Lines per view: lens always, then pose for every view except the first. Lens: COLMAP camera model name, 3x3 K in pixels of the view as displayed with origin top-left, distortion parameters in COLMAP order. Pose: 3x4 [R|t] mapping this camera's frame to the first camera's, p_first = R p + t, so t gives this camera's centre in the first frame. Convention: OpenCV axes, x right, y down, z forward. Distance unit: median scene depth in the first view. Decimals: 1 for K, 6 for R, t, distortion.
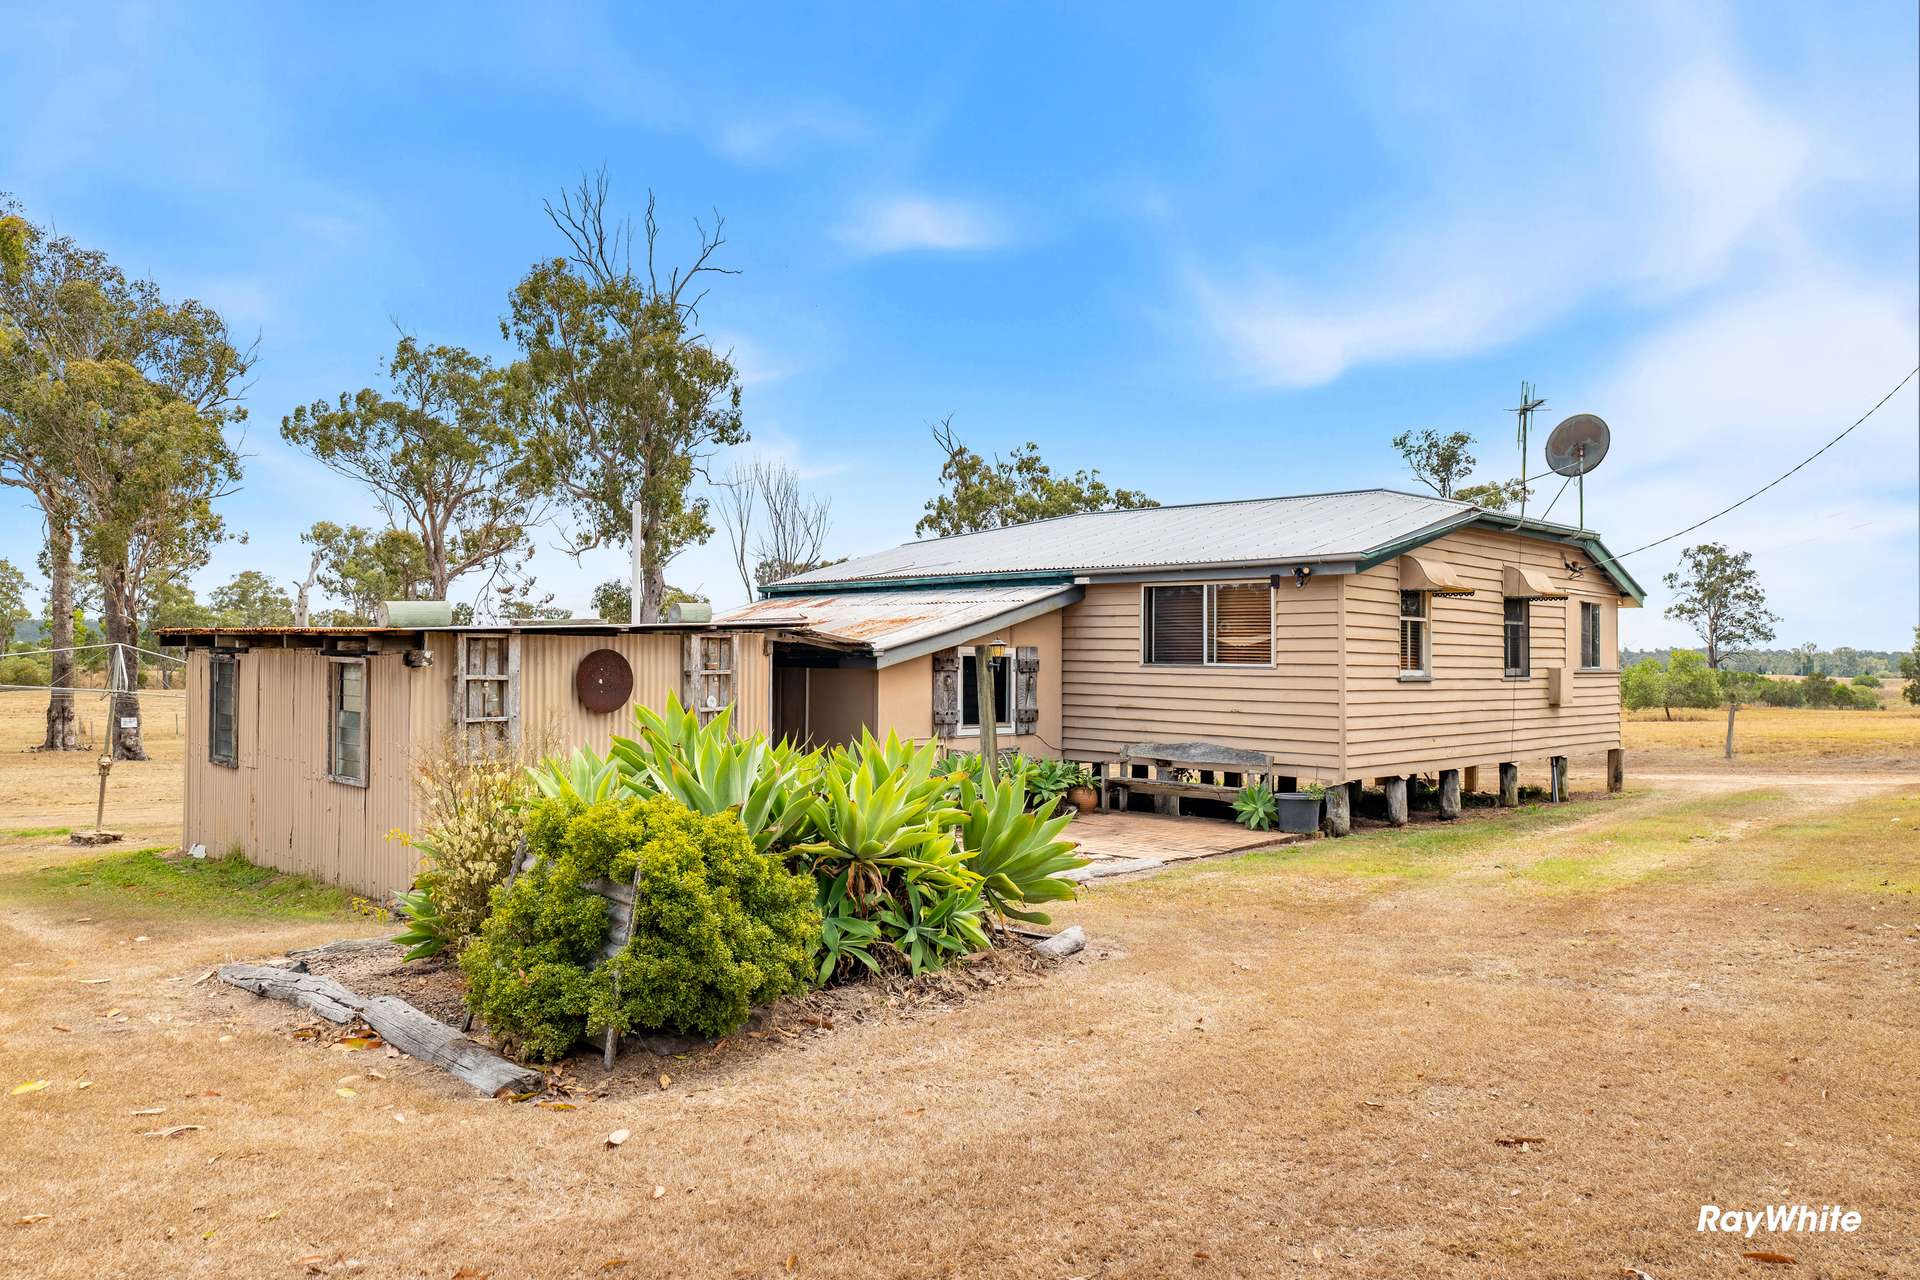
lens RADIAL K [[1256.1, 0, 960.0], [0, 1256.1, 640.0], [0, 0, 1]] dist [0.027715, -0.001205]
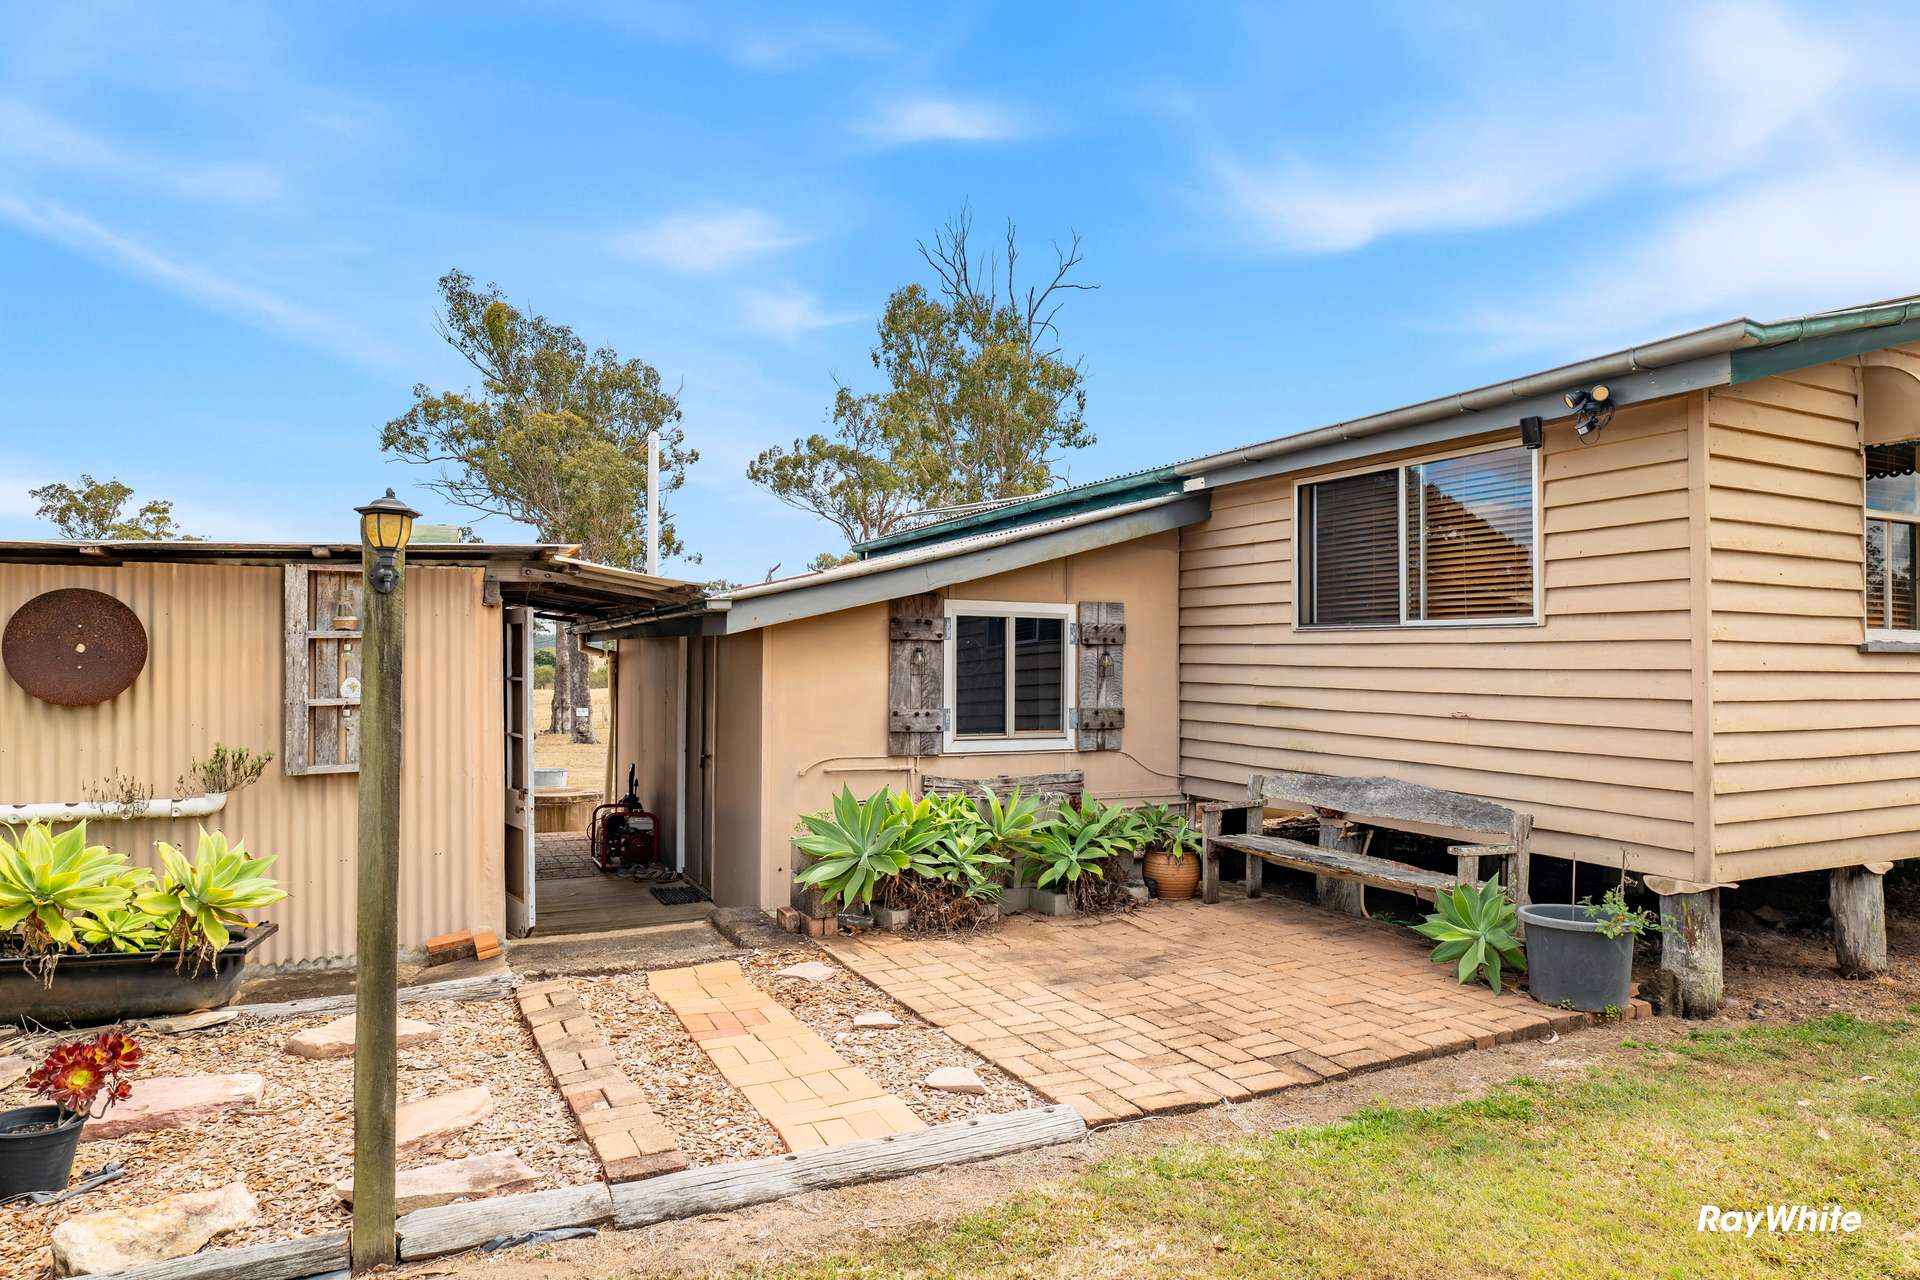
lens RADIAL K [[1118.1, 0, 962.4], [0, 1118.1, 646.3], [0, 0, 1]] dist [-0.005826, 0.001402]
pose [[0.940103, -0.009578, -0.340757, 0.170998], [0.010024, 0.999950, -0.000450, 0.025597], [0.340744, -0.002992, 0.940151, 0.485425]]
